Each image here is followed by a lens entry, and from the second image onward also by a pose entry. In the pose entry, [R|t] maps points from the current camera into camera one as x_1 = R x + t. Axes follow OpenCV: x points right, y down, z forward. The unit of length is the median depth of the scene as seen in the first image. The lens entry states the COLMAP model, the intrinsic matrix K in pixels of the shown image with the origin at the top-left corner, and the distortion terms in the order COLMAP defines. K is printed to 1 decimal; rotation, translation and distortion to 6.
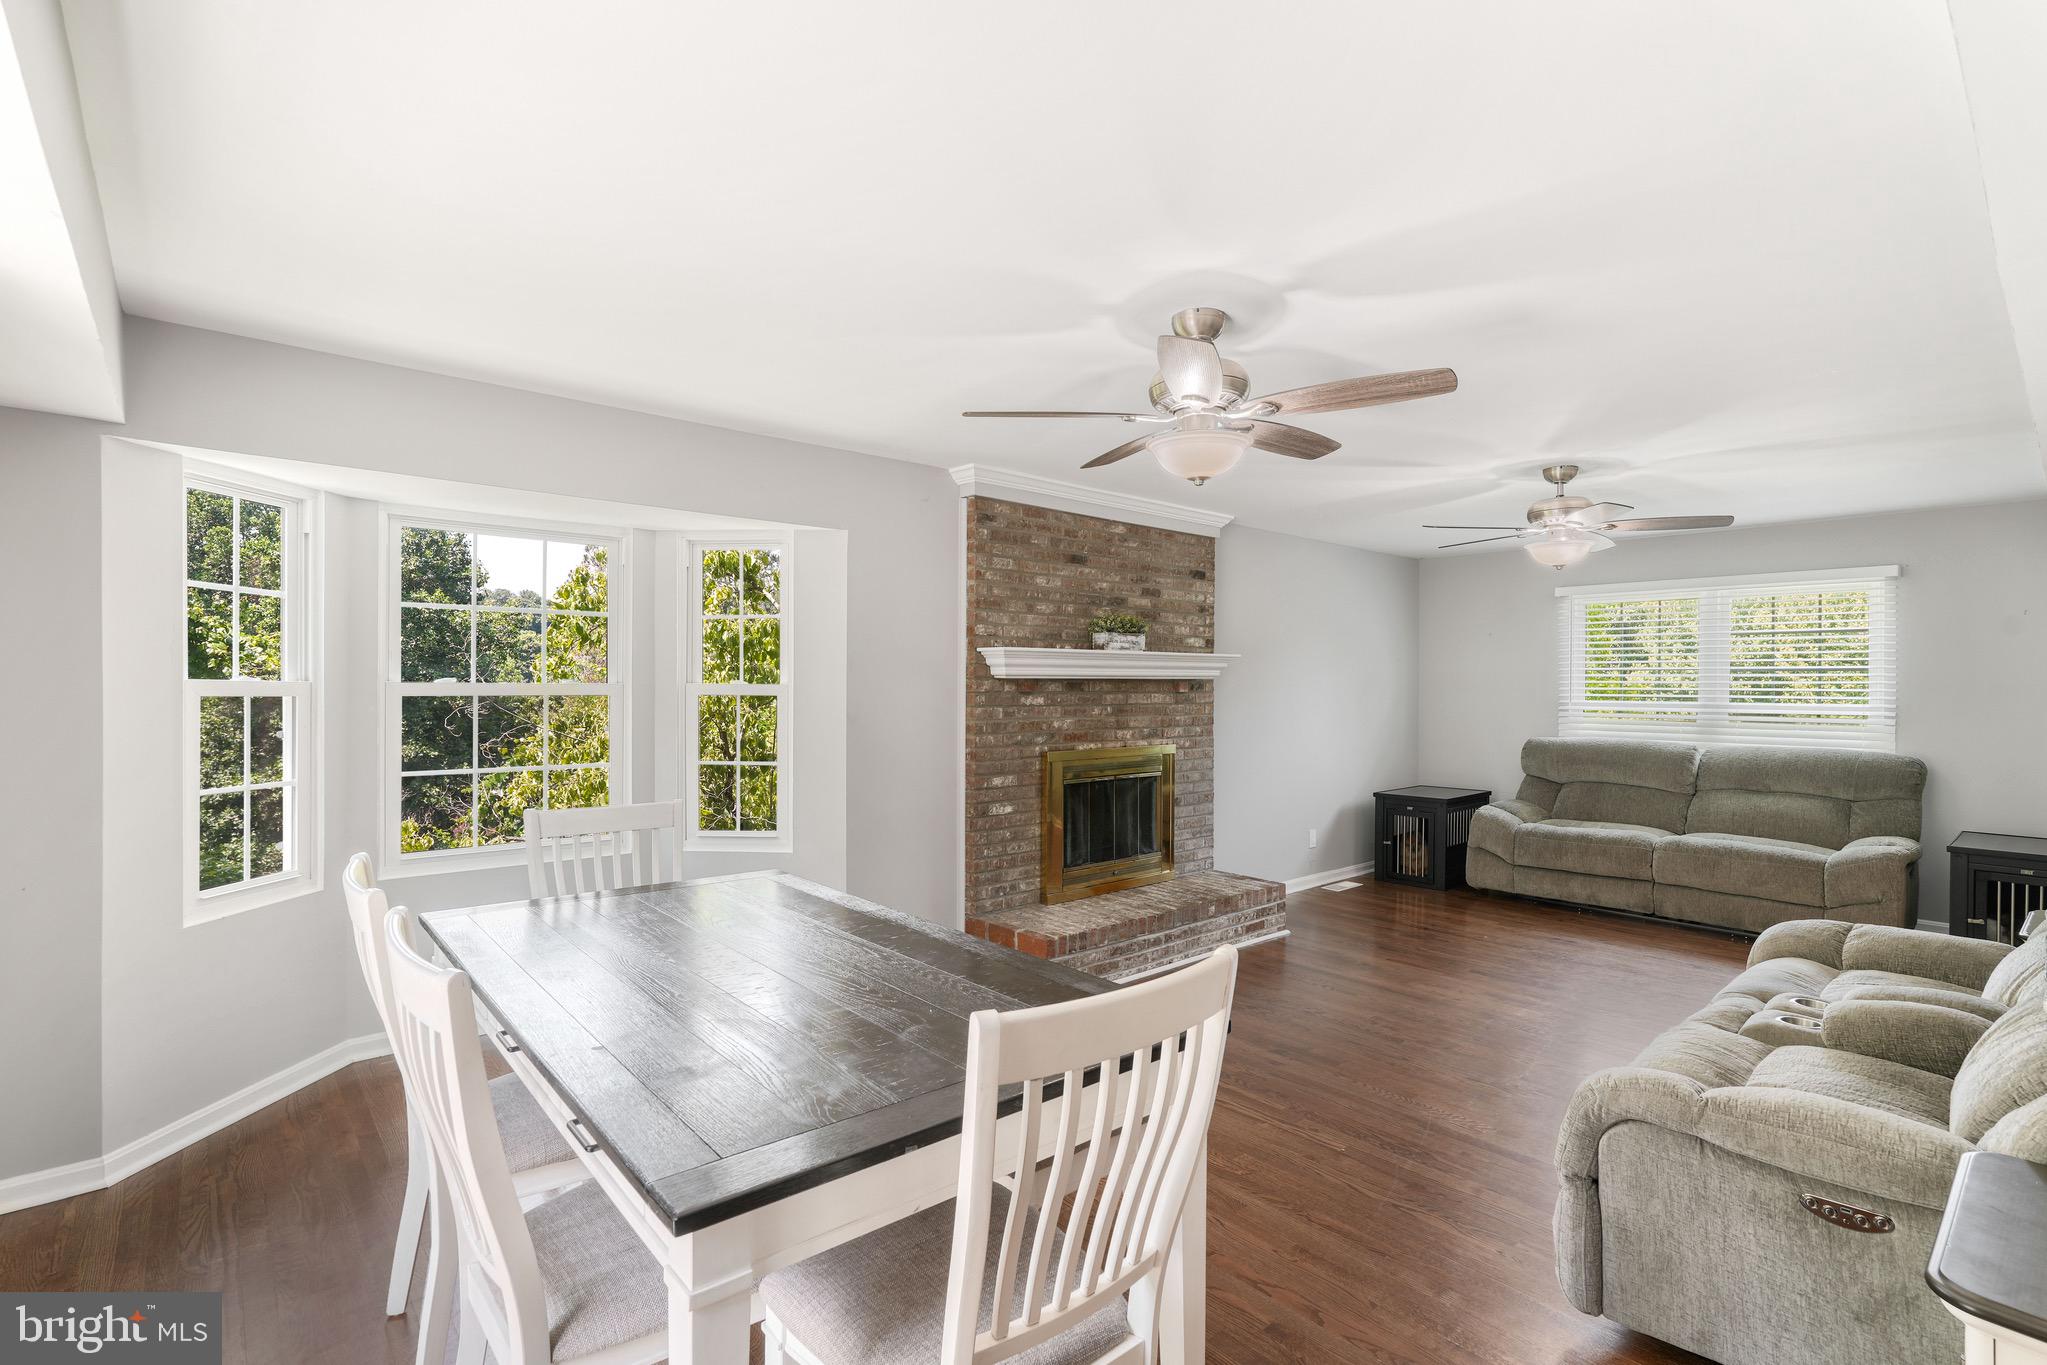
lens RADIAL K [[947.1, 0, 1025.8], [0, 947.1, 696.3], [0, 0, 1]] dist [-0.000987, 0.004439]
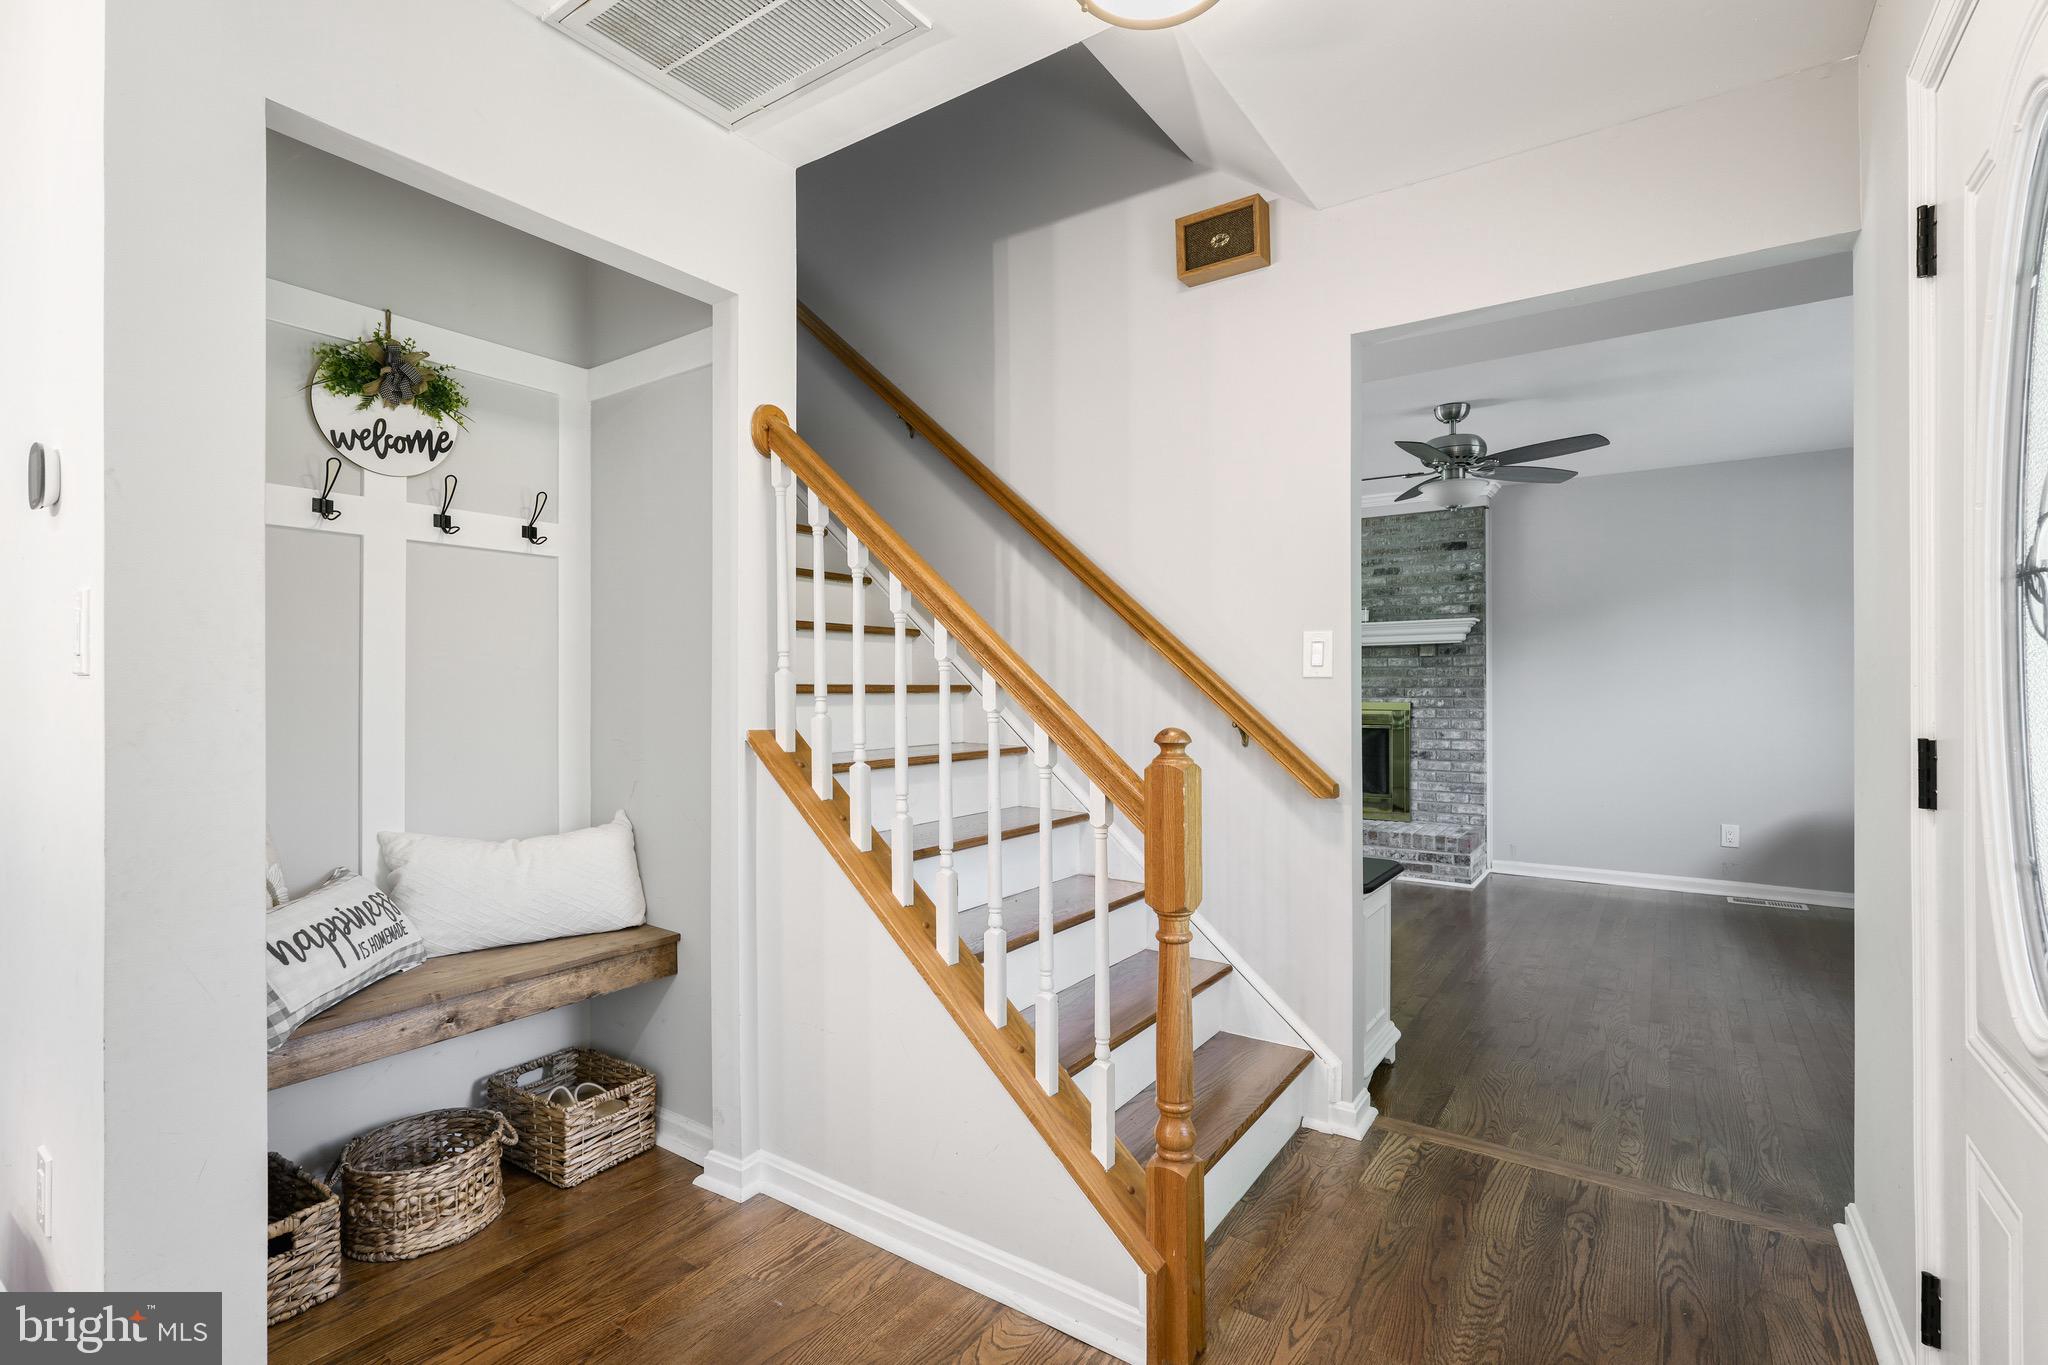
lens RADIAL K [[947.5, 0, 1027.6], [0, 947.5, 682.9], [0, 0, 1]] dist [-0.000987, 0.004439]
pose [[0.250589, -0.008733, -0.968054, 1.249092], [-0.006935, 0.999917, -0.010815, 0.047116], [0.968069, 0.009424, 0.250508, 0.302423]]
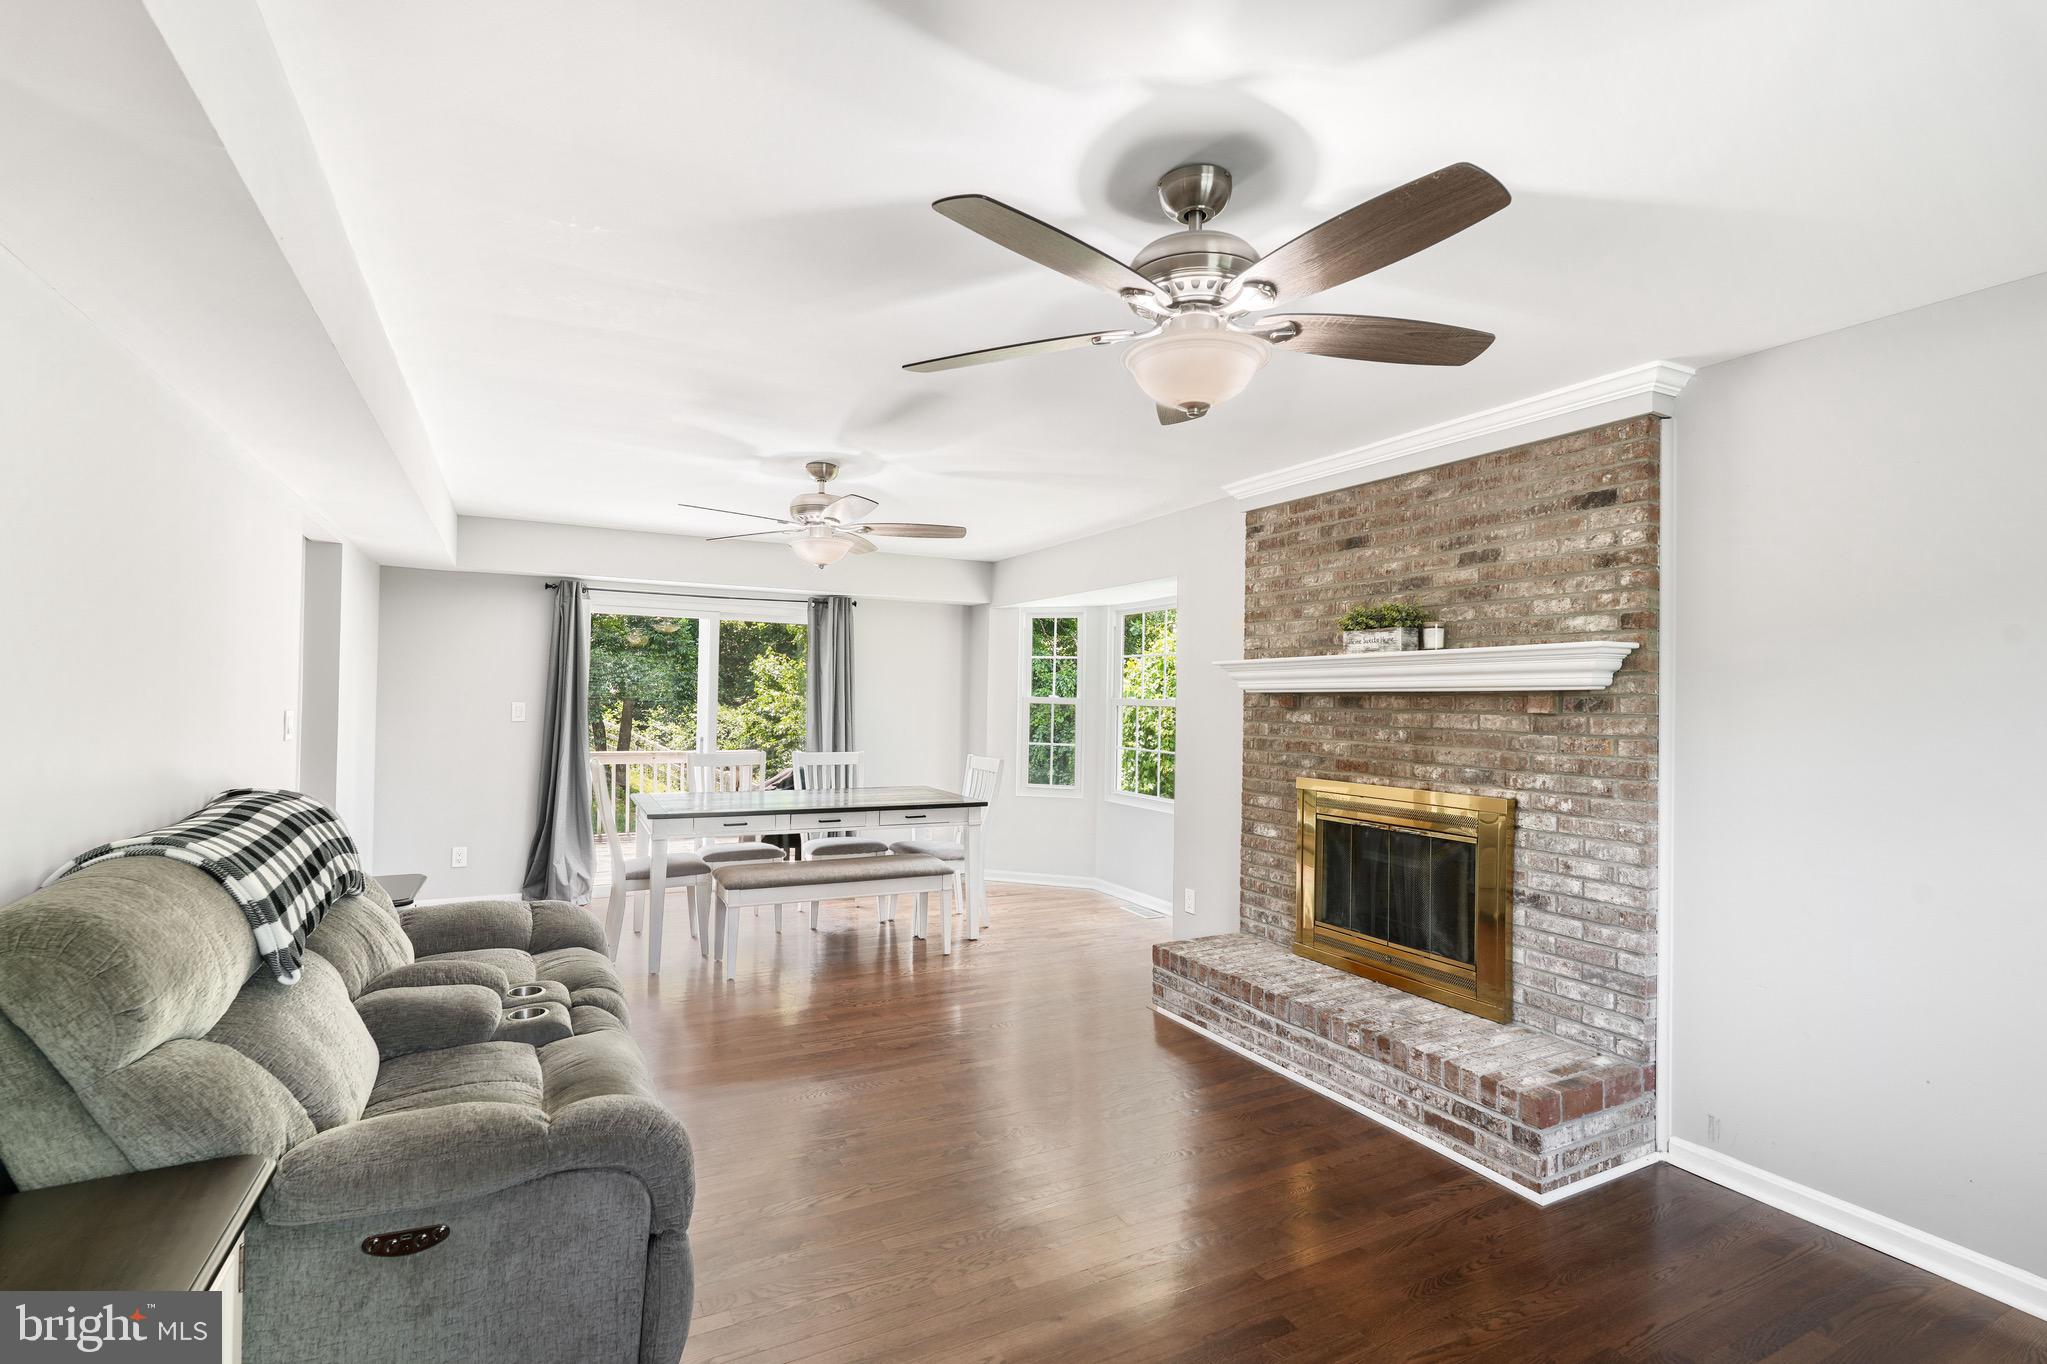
lens RADIAL K [[947.1, 0, 1028.1], [0, 947.1, 683.3], [0, 0, 1]] dist [-0.000987, 0.004439]
pose [[-0.227469, -0.024045, -0.973488, 0.896029], [-0.027034, 0.999466, -0.018369, -0.003928], [0.973410, 0.022139, -0.227998, 0.921344]]
